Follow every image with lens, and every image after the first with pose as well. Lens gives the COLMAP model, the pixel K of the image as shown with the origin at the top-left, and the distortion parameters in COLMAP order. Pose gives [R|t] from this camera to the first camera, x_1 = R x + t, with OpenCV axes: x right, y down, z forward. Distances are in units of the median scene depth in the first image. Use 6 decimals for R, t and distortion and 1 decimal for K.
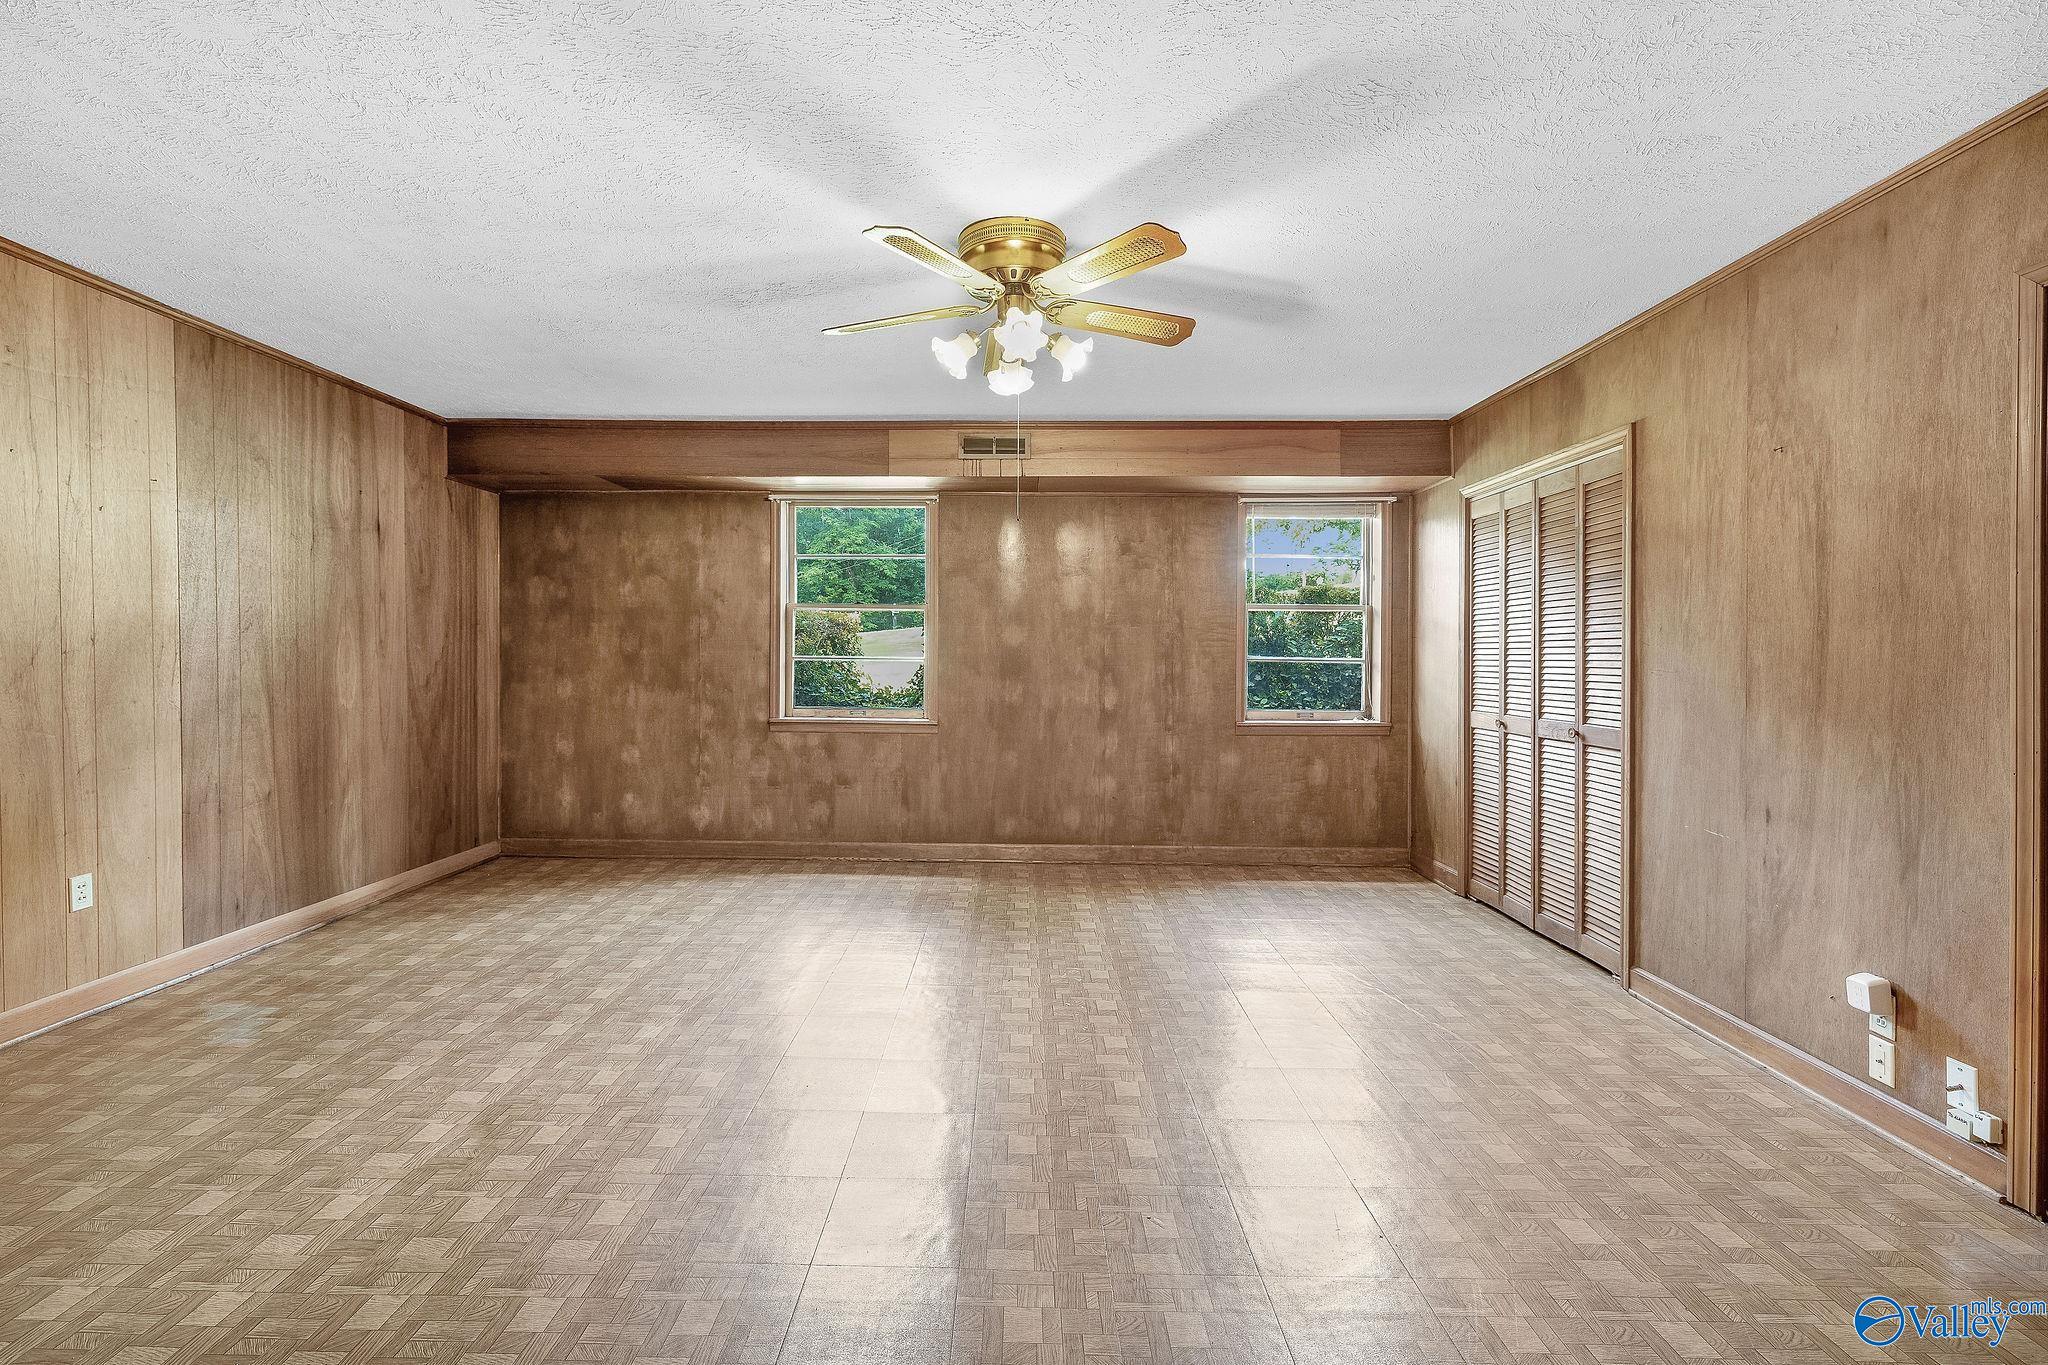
lens RADIAL K [[889.1, 0, 1010.4], [0, 889.1, 672.1], [0, 0, 1]] dist [0.001441, -0.000150]
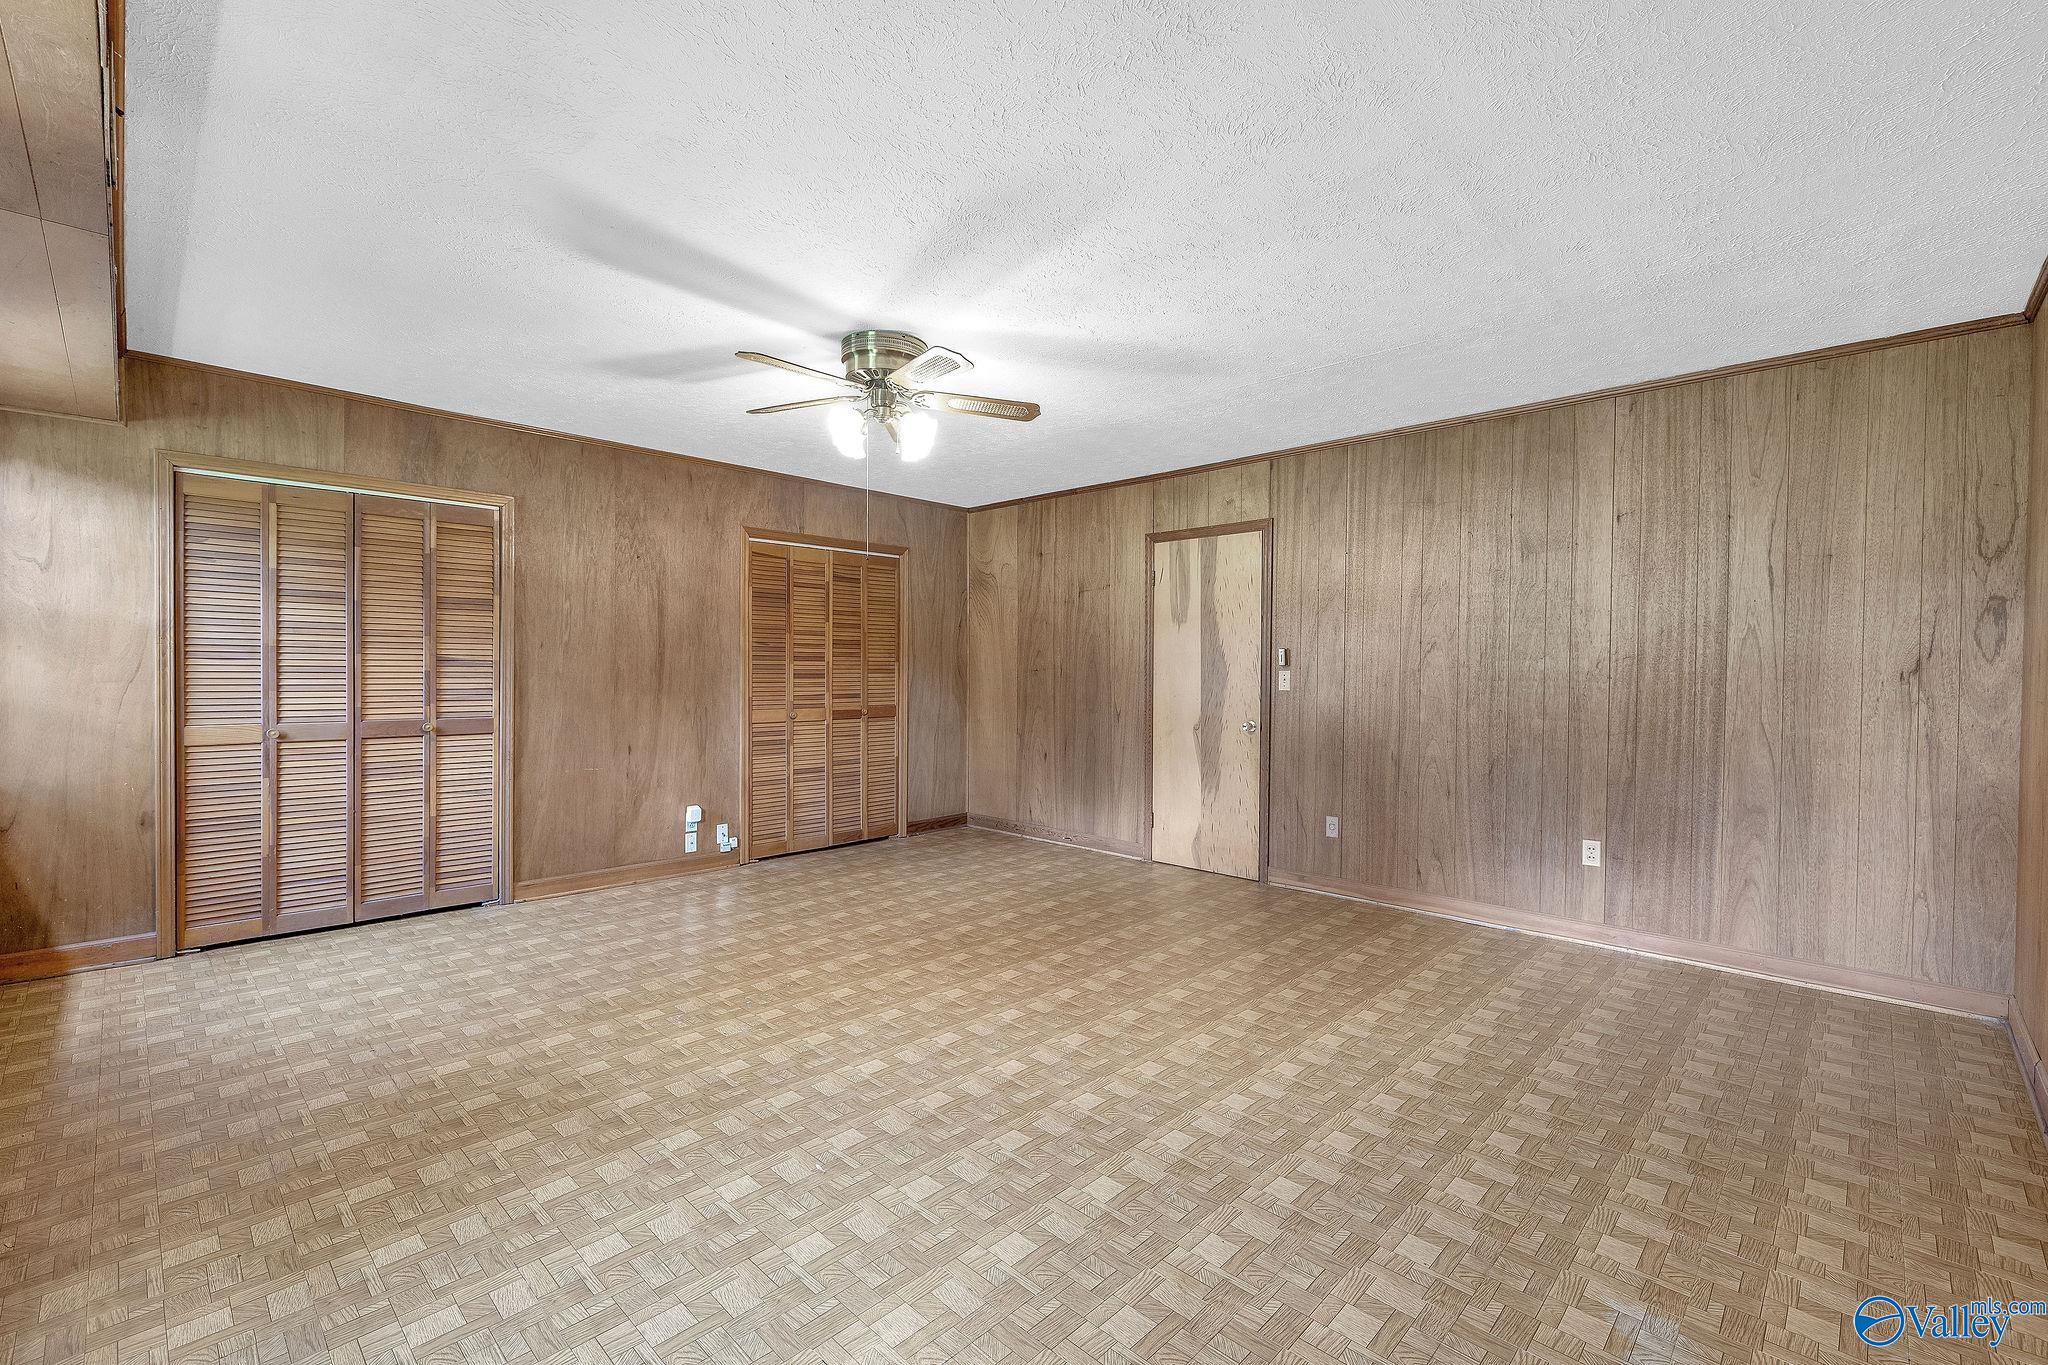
lens RADIAL K [[889.1, 0, 1010.4], [0, 889.1, 672.1], [0, 0, 1]] dist [0.001441, -0.000150]
pose [[-0.725503, -0.012844, 0.688100, -1.026228], [-0.000822, 0.999841, 0.017796, -0.035893], [-0.688219, 0.012346, -0.725398, 1.821687]]
